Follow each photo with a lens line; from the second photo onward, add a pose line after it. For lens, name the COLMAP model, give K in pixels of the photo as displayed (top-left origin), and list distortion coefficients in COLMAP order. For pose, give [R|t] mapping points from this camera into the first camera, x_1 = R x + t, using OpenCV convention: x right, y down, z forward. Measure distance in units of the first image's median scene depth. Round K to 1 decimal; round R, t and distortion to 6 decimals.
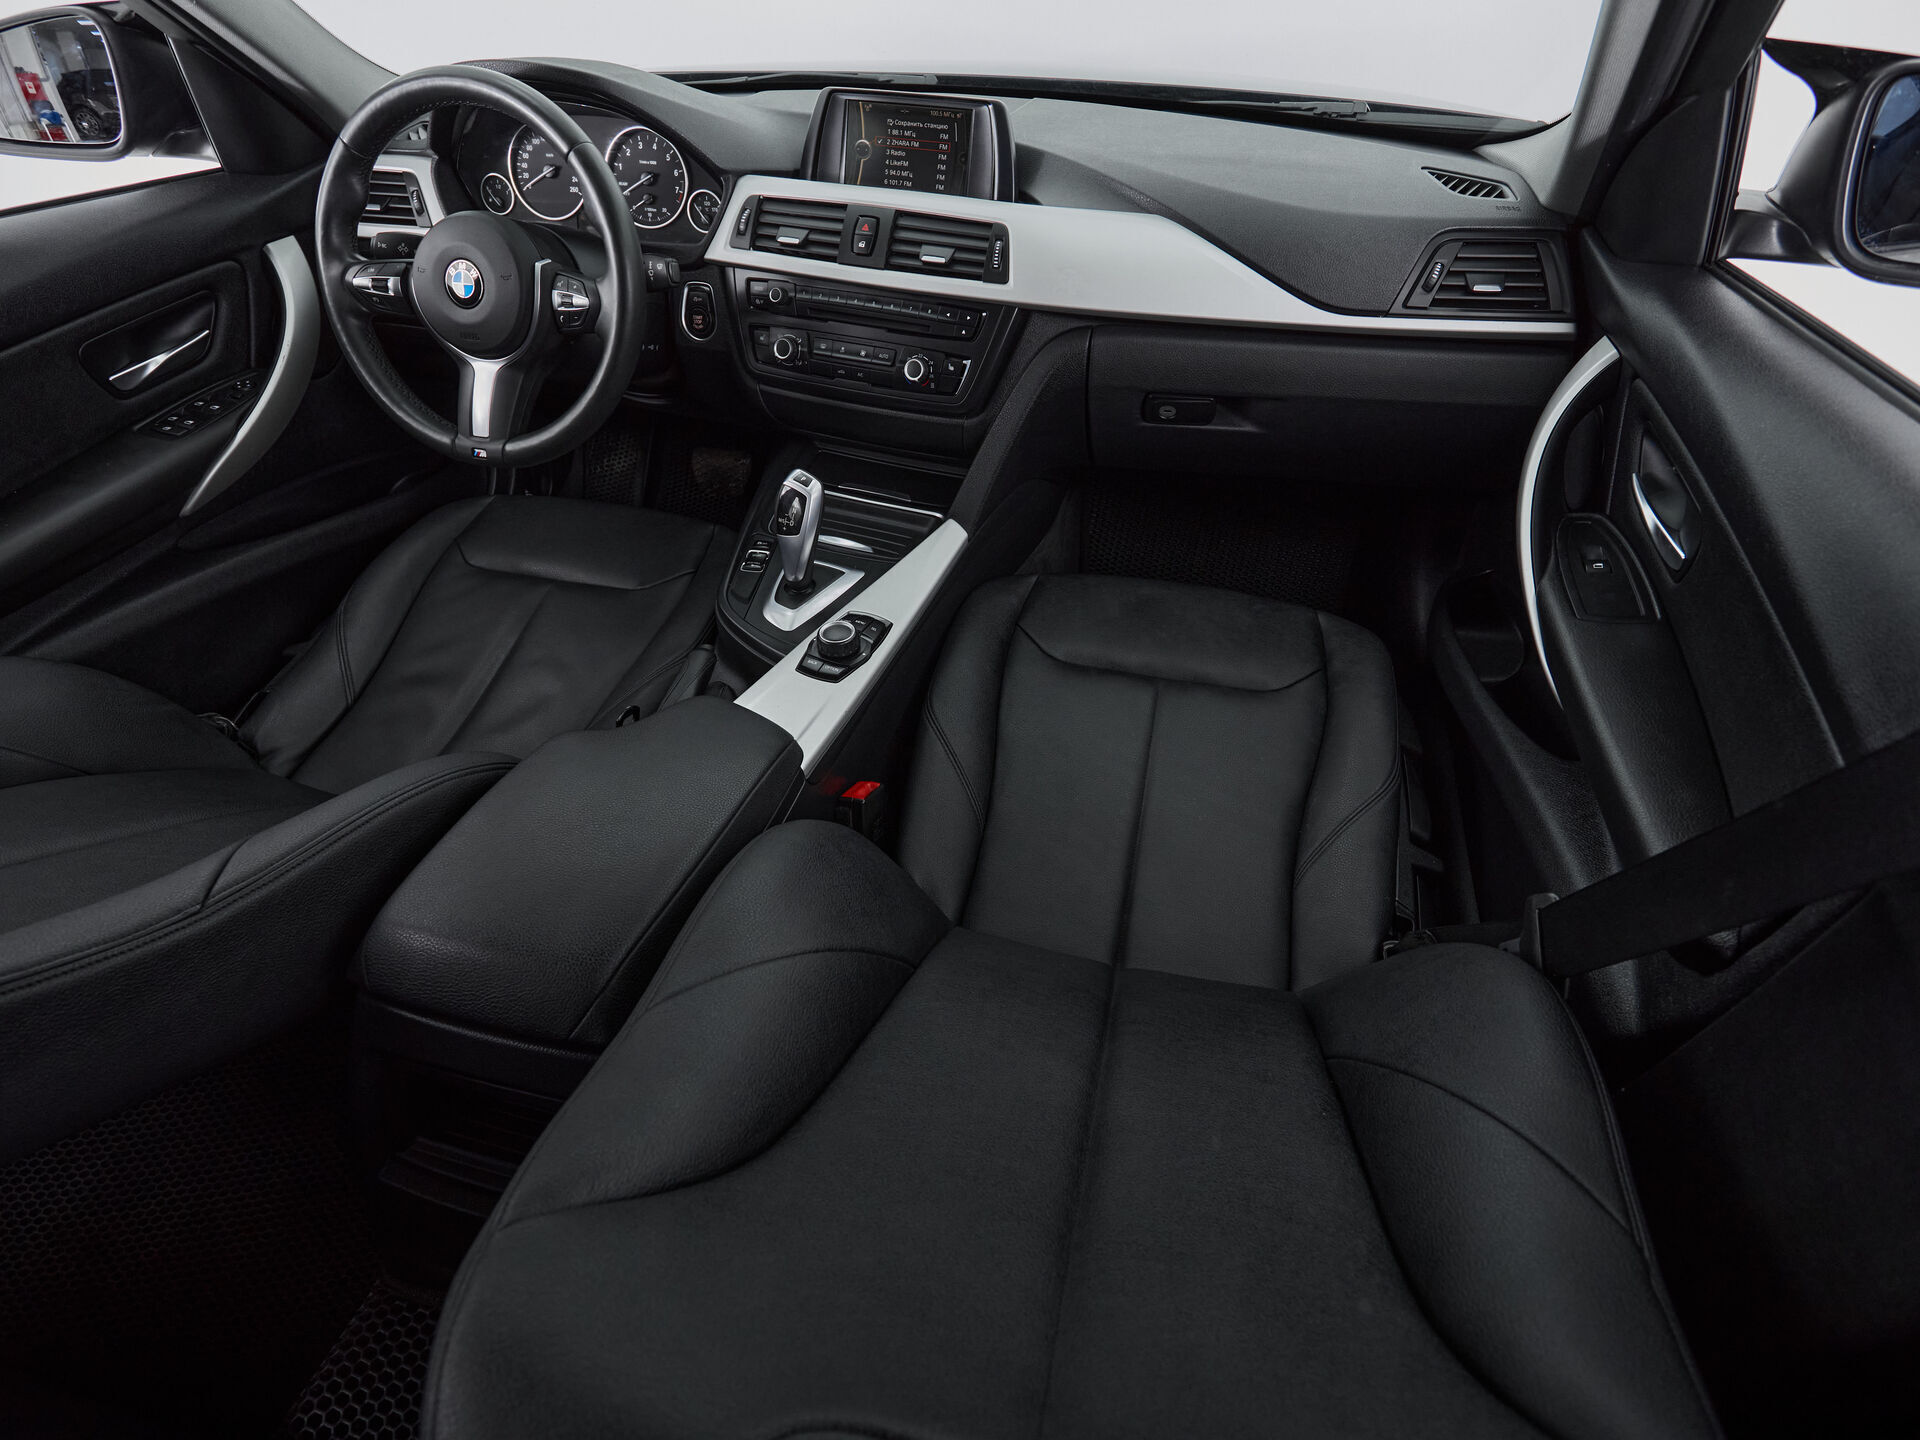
lens RADIAL K [[1019.0, 0, 954.4], [0, 1019.0, 717.1], [0, 0, 1]] dist [0.000907, -0.001013]
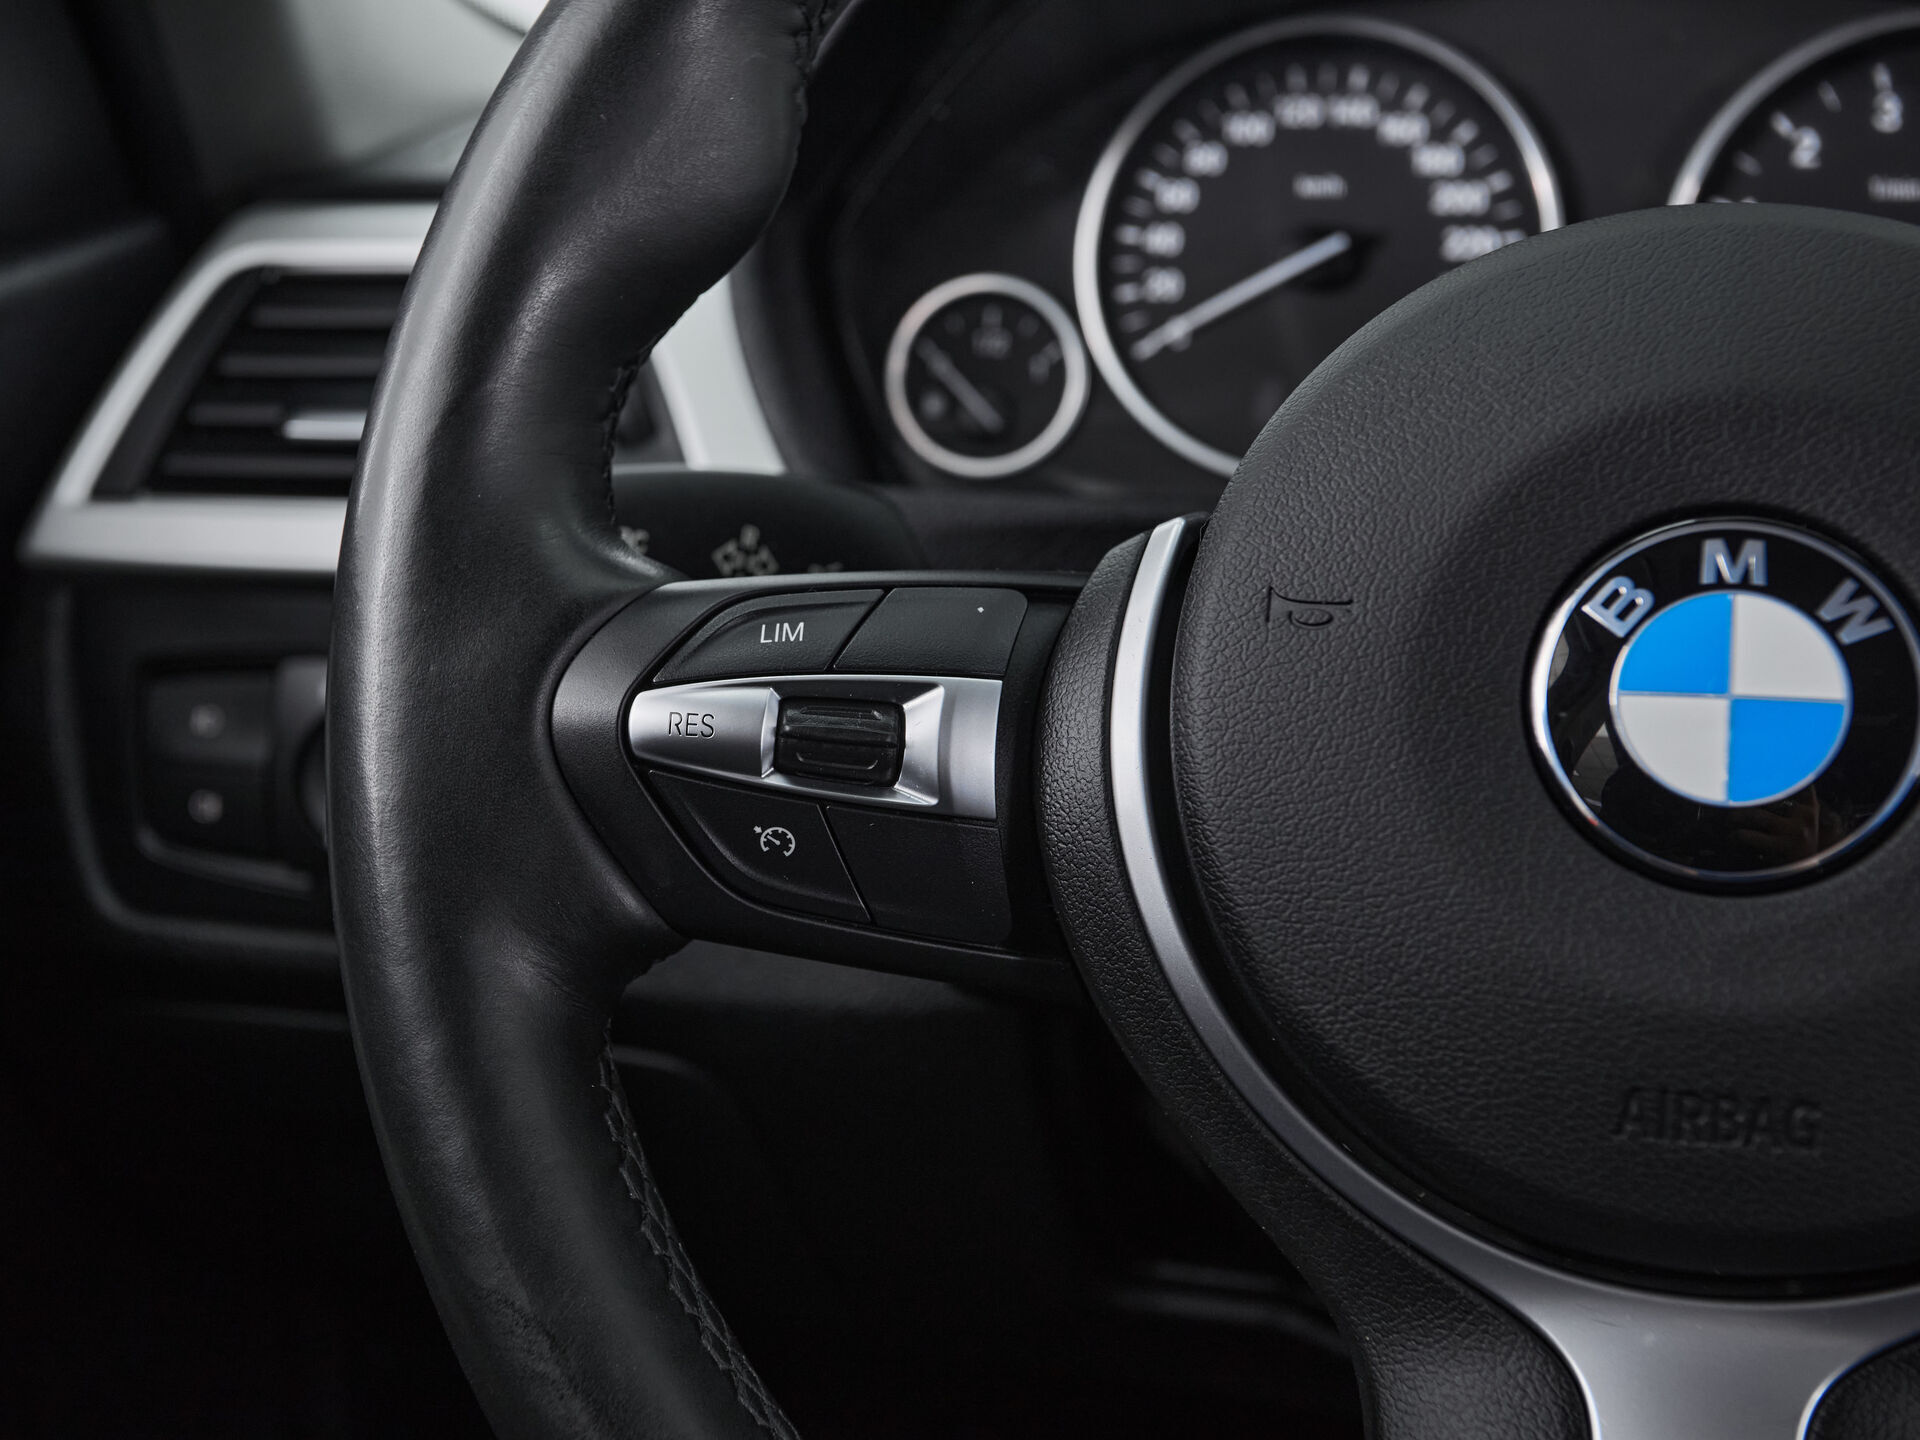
lens RADIAL K [[2465.0, 0, 805.9], [0, 2465.0, 702.8], [0, 0, 1]] dist [0.021324, 0.000000]
pose [[0.999737, -0.004007, 0.022563, -0.553831], [0.014138, 0.882723, -0.469681, -0.270477], [-0.018035, 0.469877, 0.882548, 0.696012]]
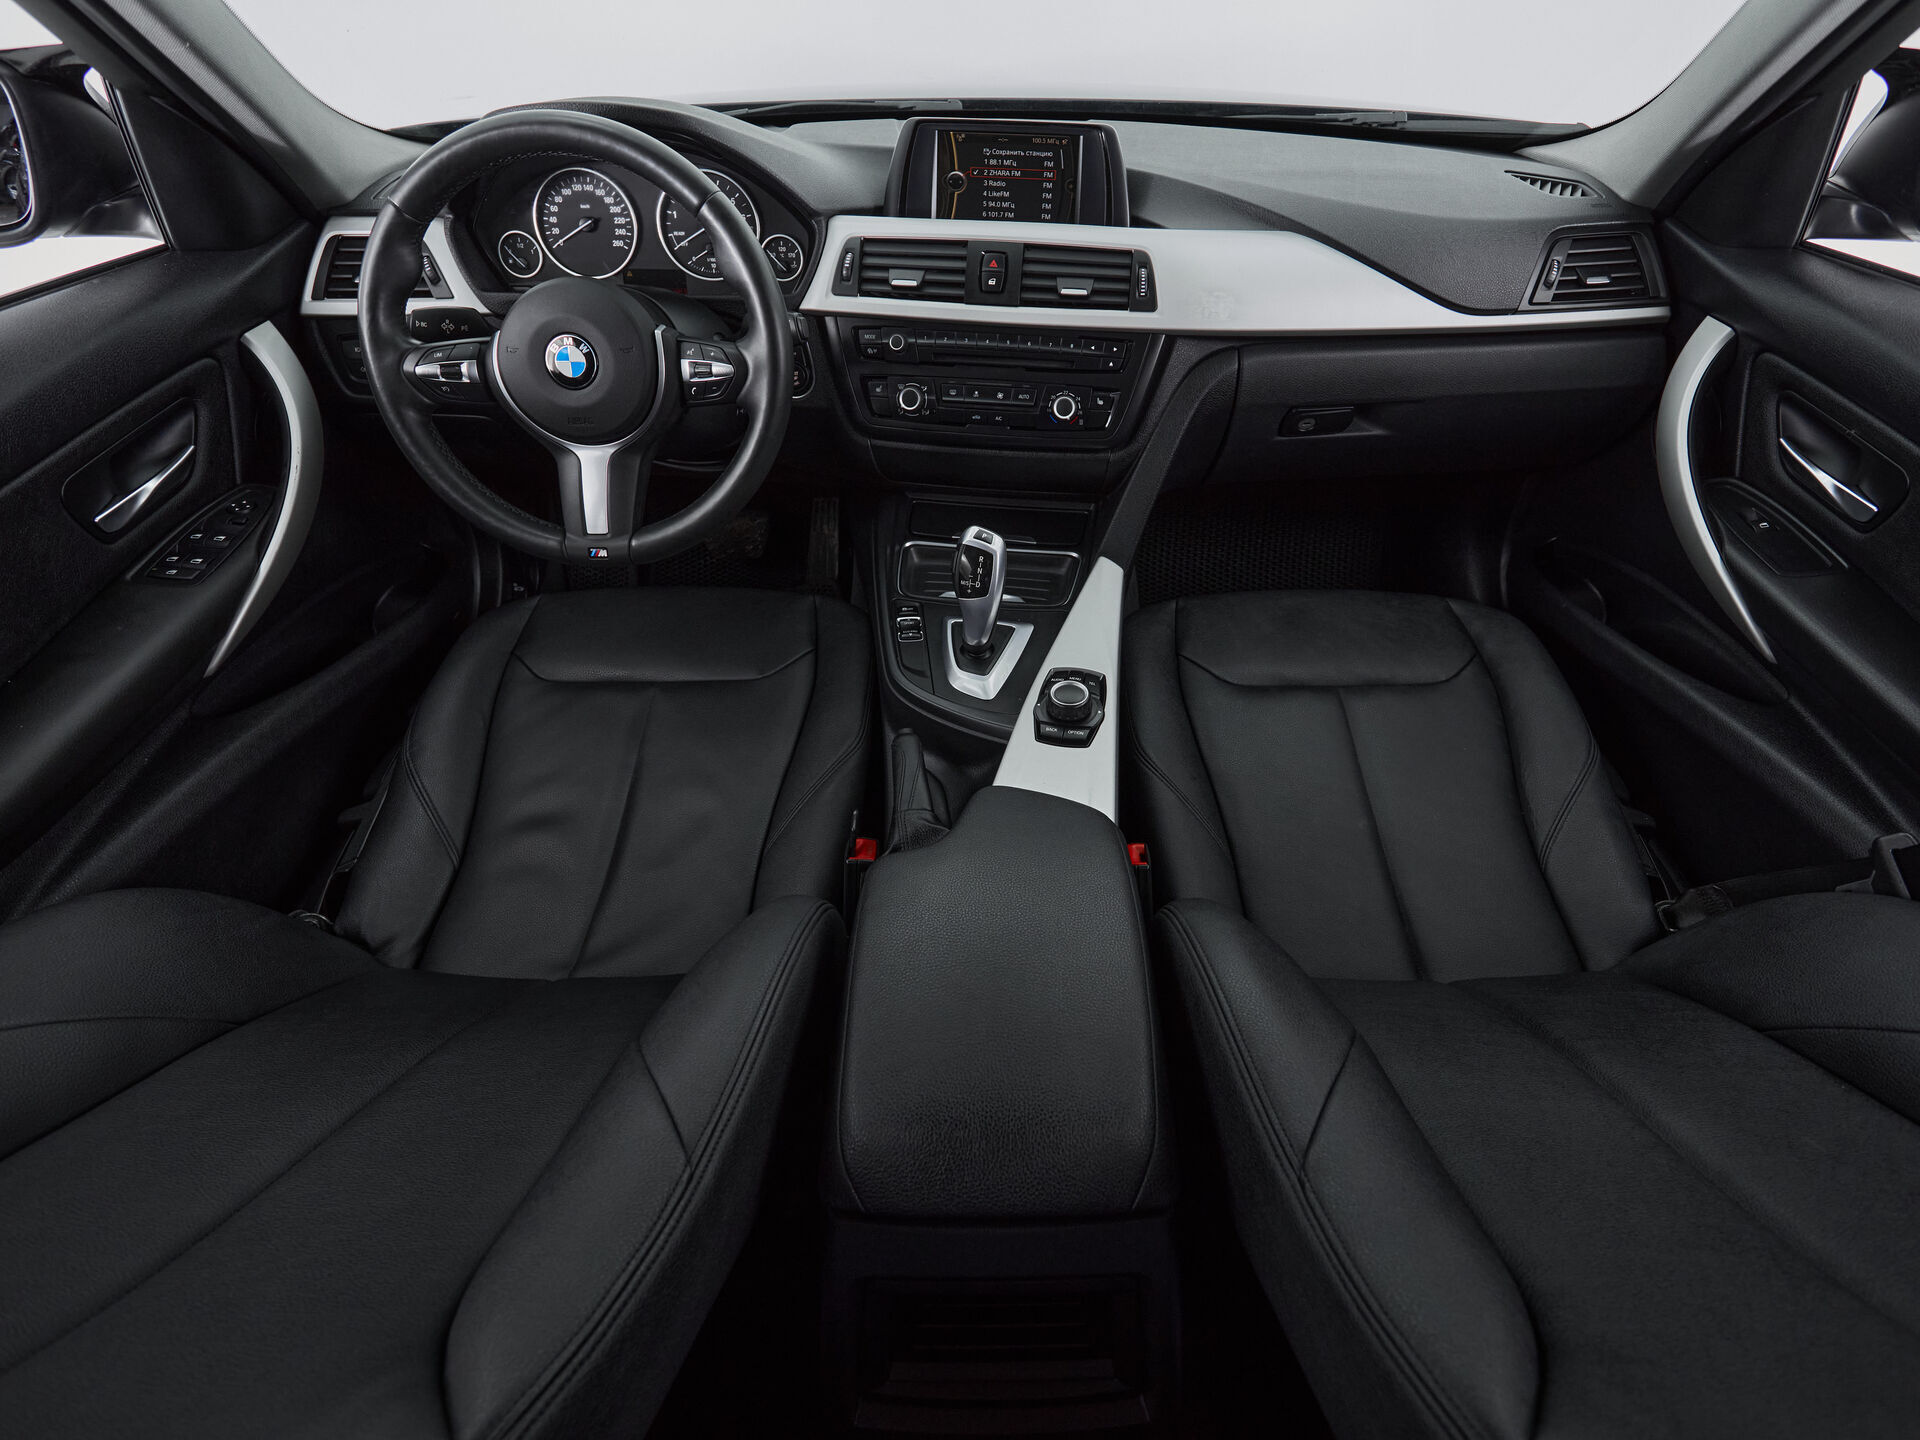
lens RADIAL K [[1019.0, 0, 1005.3], [0, 1019.0, 718.5], [0, 0, 1]] dist [0.000907, -0.001013]
pose [[0.964576, -0.161984, 0.208215, -0.331014], [0.164049, 0.986424, 0.007429, -0.069133], [-0.206592, 0.026992, 0.978055, 0.085507]]
